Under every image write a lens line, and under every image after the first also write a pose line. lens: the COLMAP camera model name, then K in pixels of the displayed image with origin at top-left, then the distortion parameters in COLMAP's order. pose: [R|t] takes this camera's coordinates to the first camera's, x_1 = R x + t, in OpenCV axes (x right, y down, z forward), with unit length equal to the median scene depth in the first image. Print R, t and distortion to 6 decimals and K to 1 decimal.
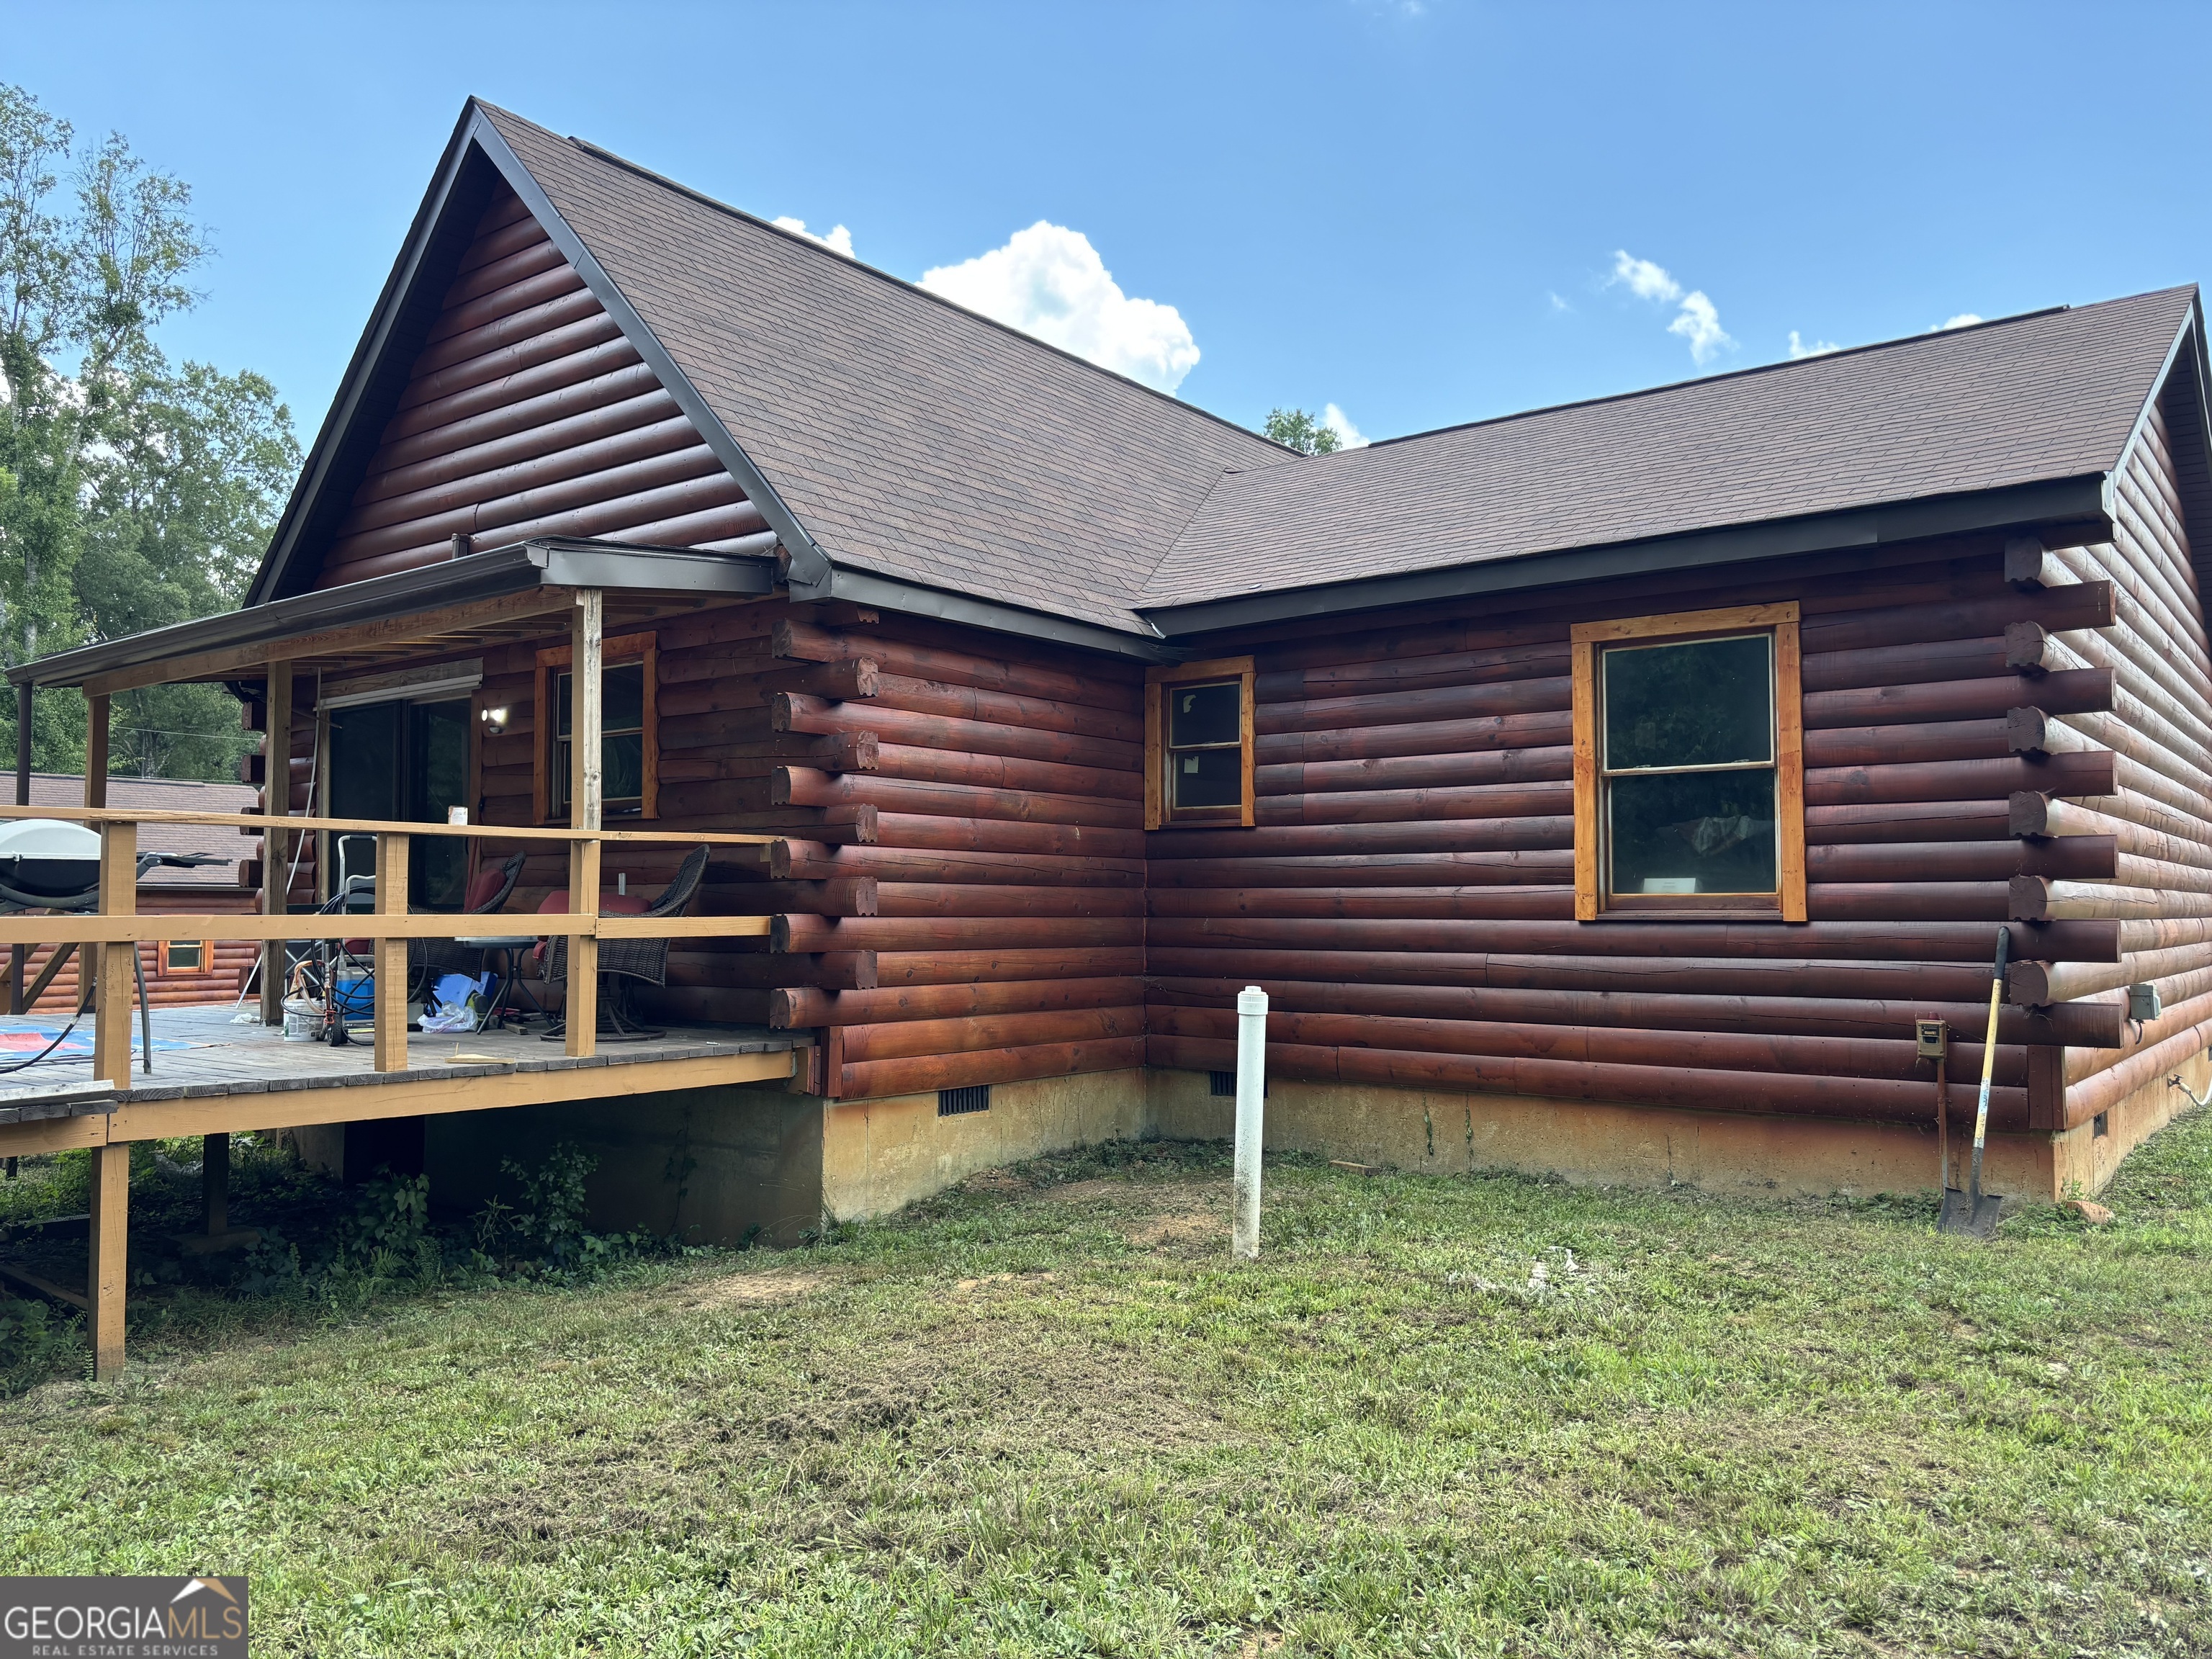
lens RADIAL K [[1655.5, 0, 1101.2], [0, 1655.5, 823.2], [0, 0, 1]] dist [-0.006330, 0.002394]
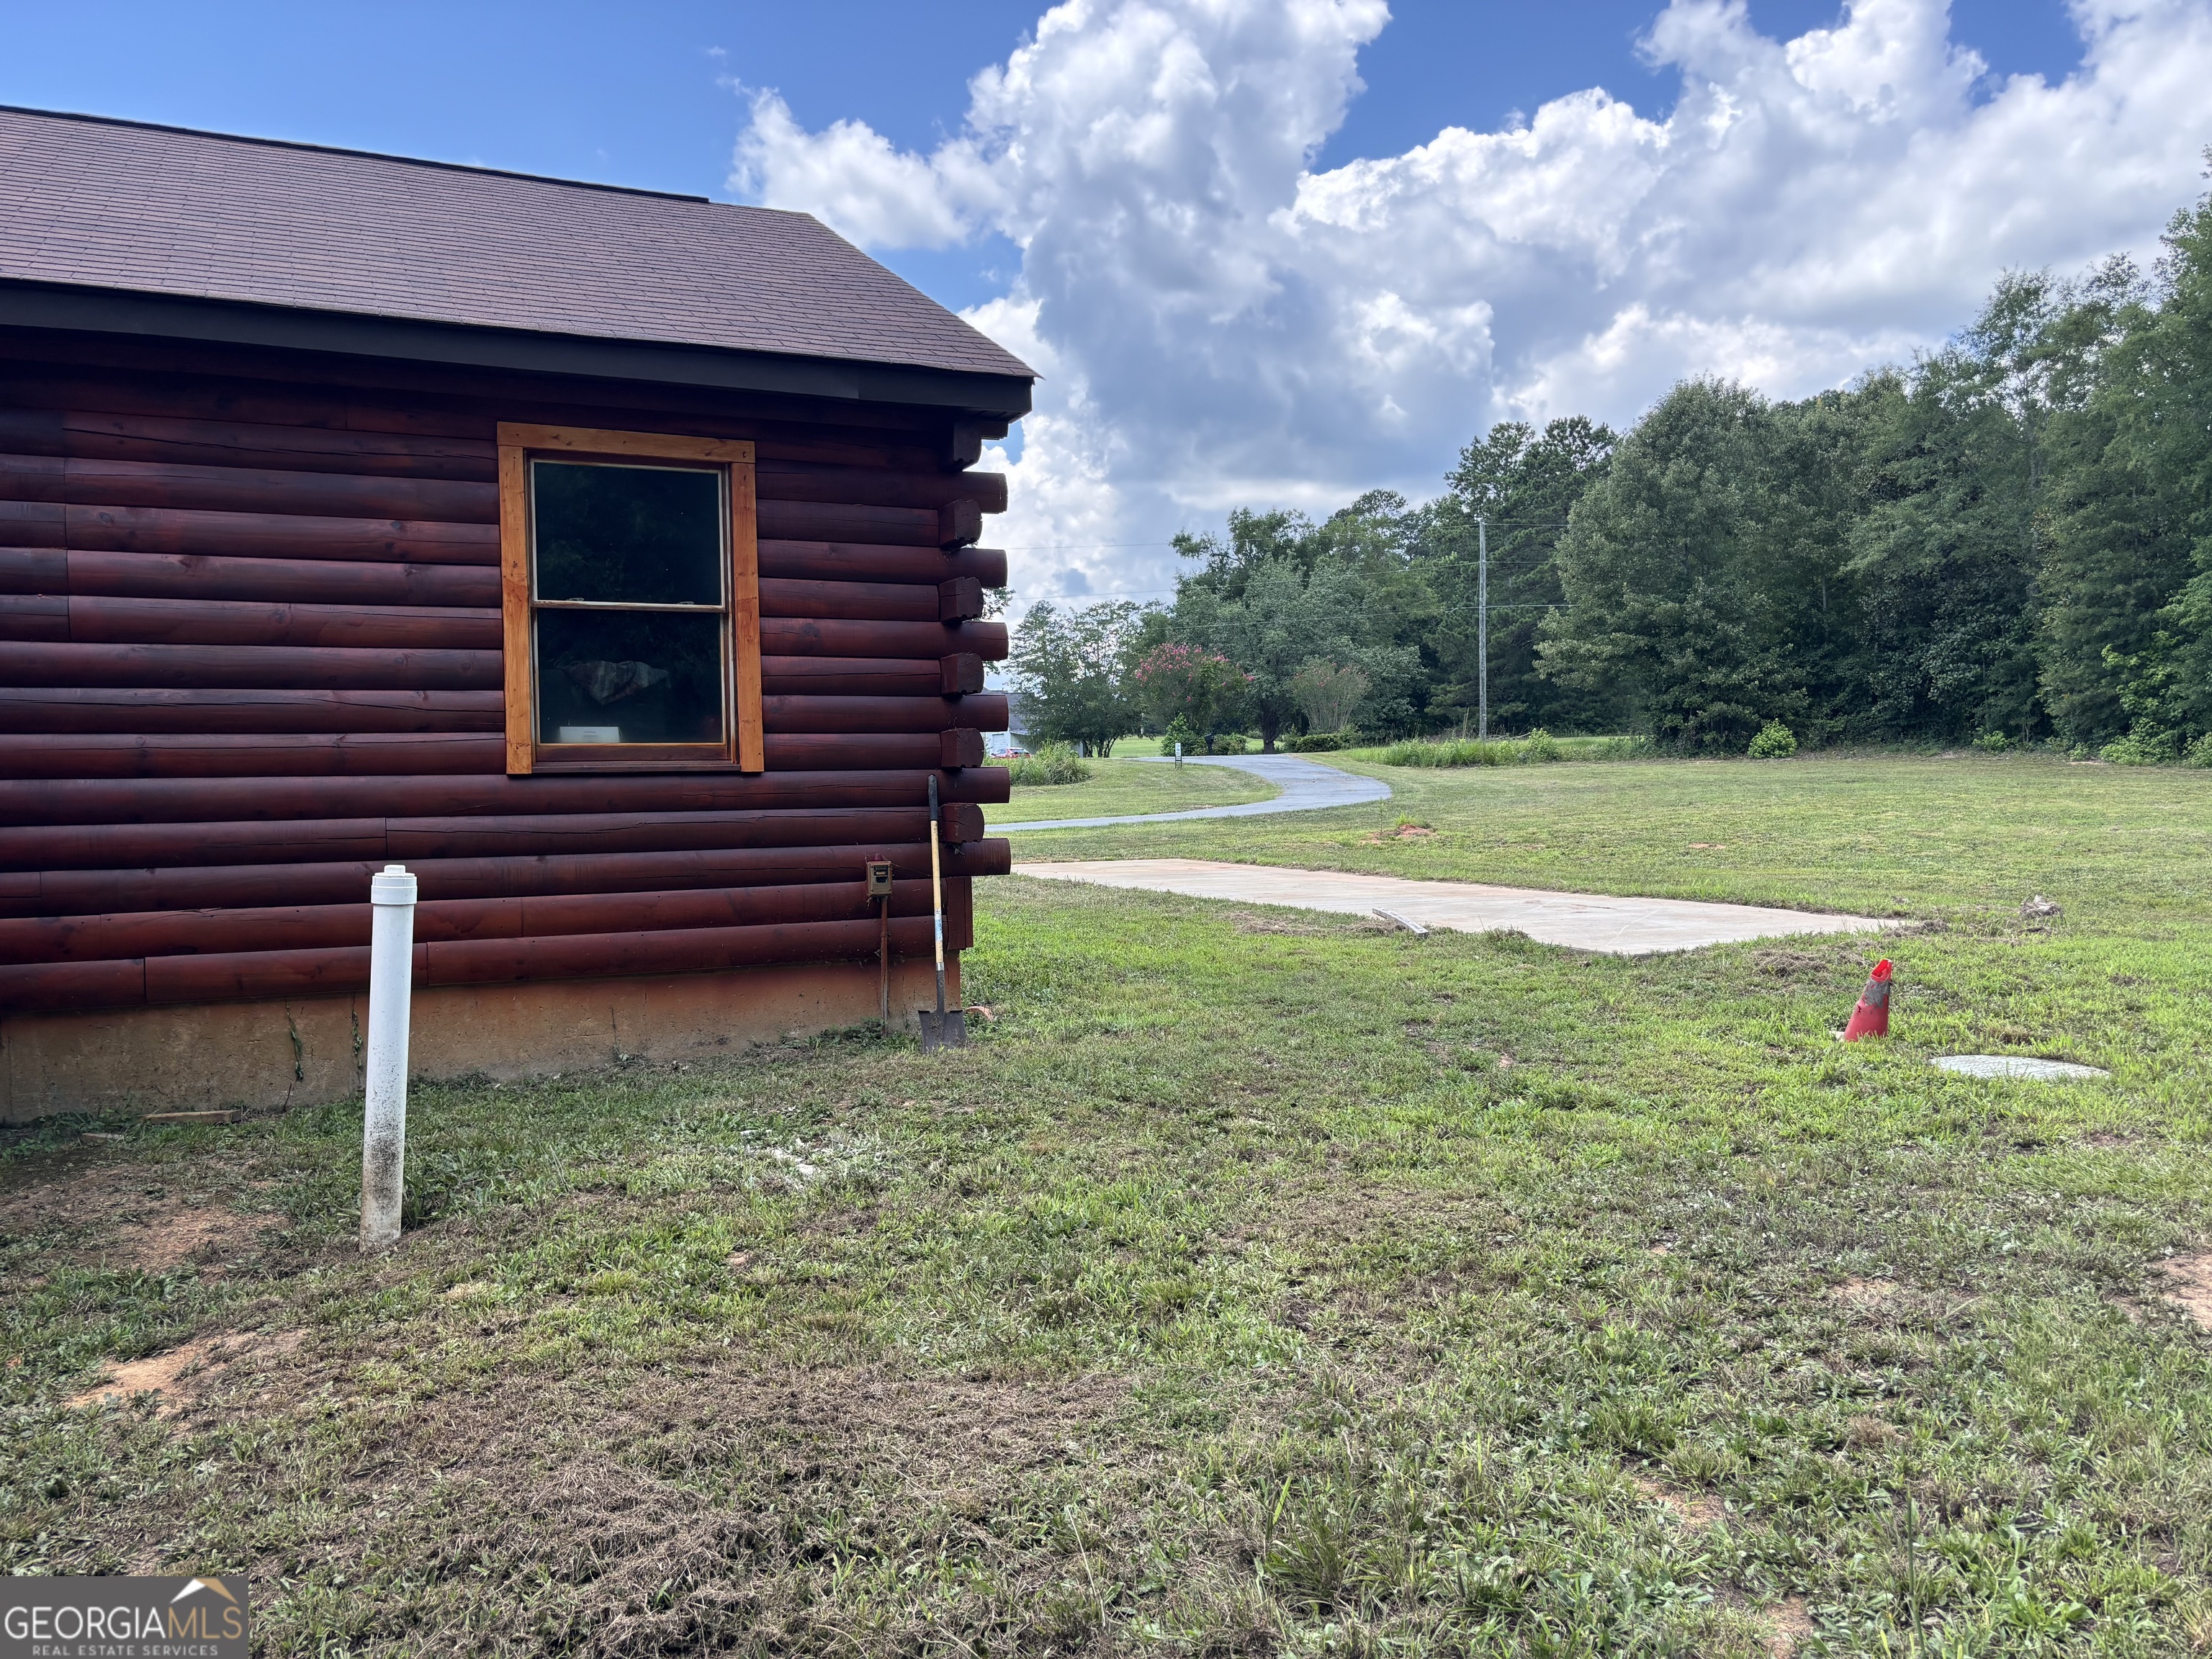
lens RADIAL K [[1655.5, 0, 1107.4], [0, 1655.5, 842.1], [0, 0, 1]] dist [-0.006330, 0.002394]
pose [[0.428371, -0.044875, 0.902488, -0.361825], [-0.033681, 0.997279, 0.065576, 0.027923], [-0.902975, -0.058487, 0.425694, 0.367595]]
